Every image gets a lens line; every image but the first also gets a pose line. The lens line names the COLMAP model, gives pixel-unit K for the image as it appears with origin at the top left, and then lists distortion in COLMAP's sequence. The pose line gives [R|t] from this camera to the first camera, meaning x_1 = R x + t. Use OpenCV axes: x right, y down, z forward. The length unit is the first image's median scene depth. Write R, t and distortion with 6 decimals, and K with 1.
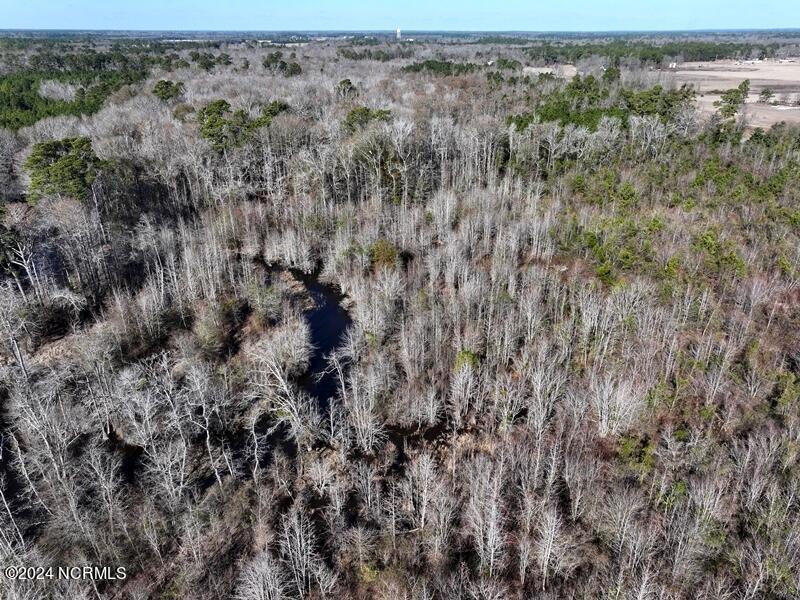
lens RADIAL K [[561.5, 0, 402.6], [0, 561.5, 300.5], [0, 0, 1]] dist [-0.003248, 0.020288]
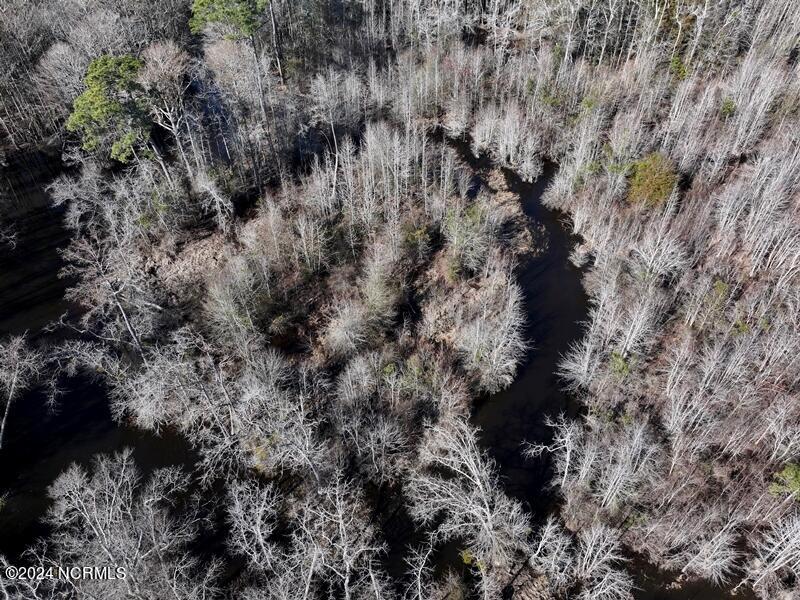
lens RADIAL K [[561.5, 0, 402.6], [0, 561.5, 300.5], [0, 0, 1]] dist [-0.003248, 0.020288]
pose [[0.937375, 0.241265, -0.251235, -0.106253], [-0.148308, 0.929075, 0.338857, -0.128985], [0.315170, -0.280376, 0.906674, 0.279963]]
